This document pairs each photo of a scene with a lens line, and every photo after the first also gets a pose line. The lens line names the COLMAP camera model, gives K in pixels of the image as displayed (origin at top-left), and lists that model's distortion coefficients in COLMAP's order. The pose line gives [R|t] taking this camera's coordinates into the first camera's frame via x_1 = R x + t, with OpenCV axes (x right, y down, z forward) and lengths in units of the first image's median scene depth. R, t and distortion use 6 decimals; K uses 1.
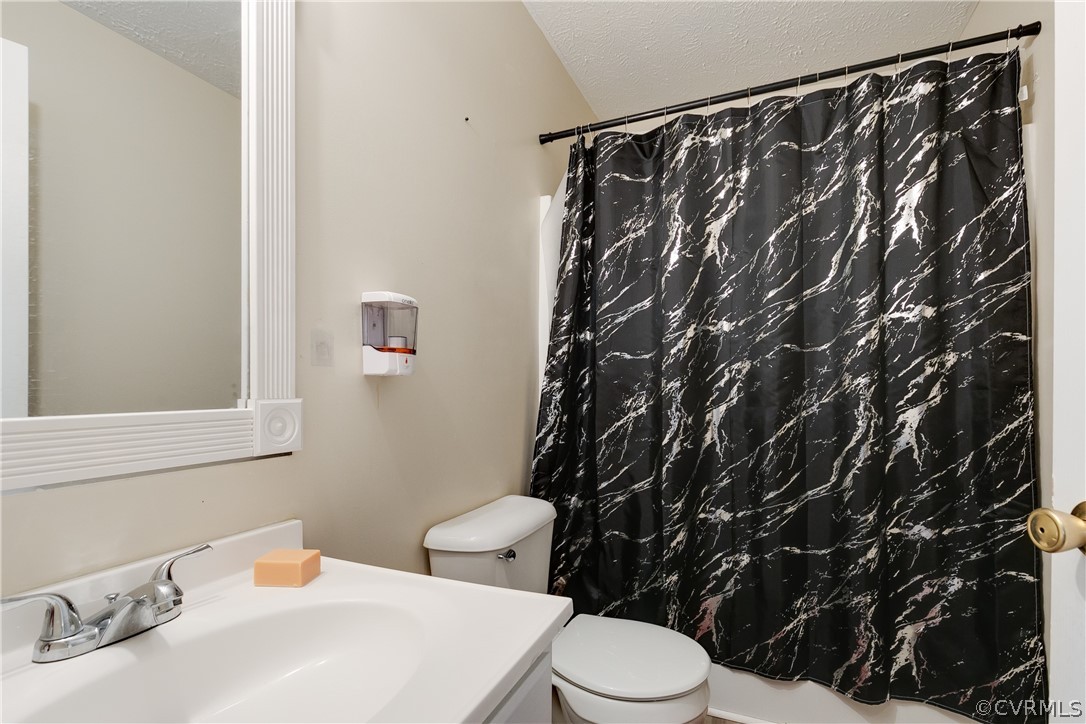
lens RADIAL K [[490.1, 0, 547.2], [0, 490.1, 370.5], [0, 0, 1]] dist [0.001139, -0.000529]
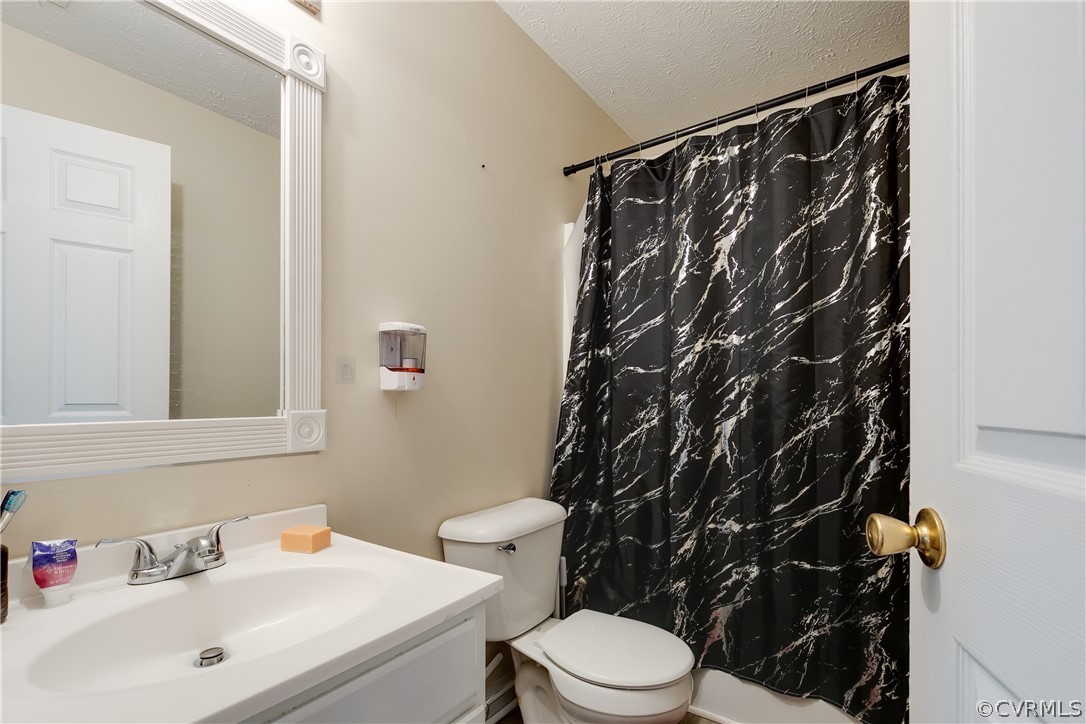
lens RADIAL K [[486.5, 0, 540.6], [0, 486.5, 376.7], [0, 0, 1]] dist [0.000875, 0.000008]
pose [[0.977117, -0.010498, -0.212443, 0.191170], [0.007878, 0.999882, -0.013172, -0.003920], [0.212557, 0.011197, 0.977085, -0.072732]]
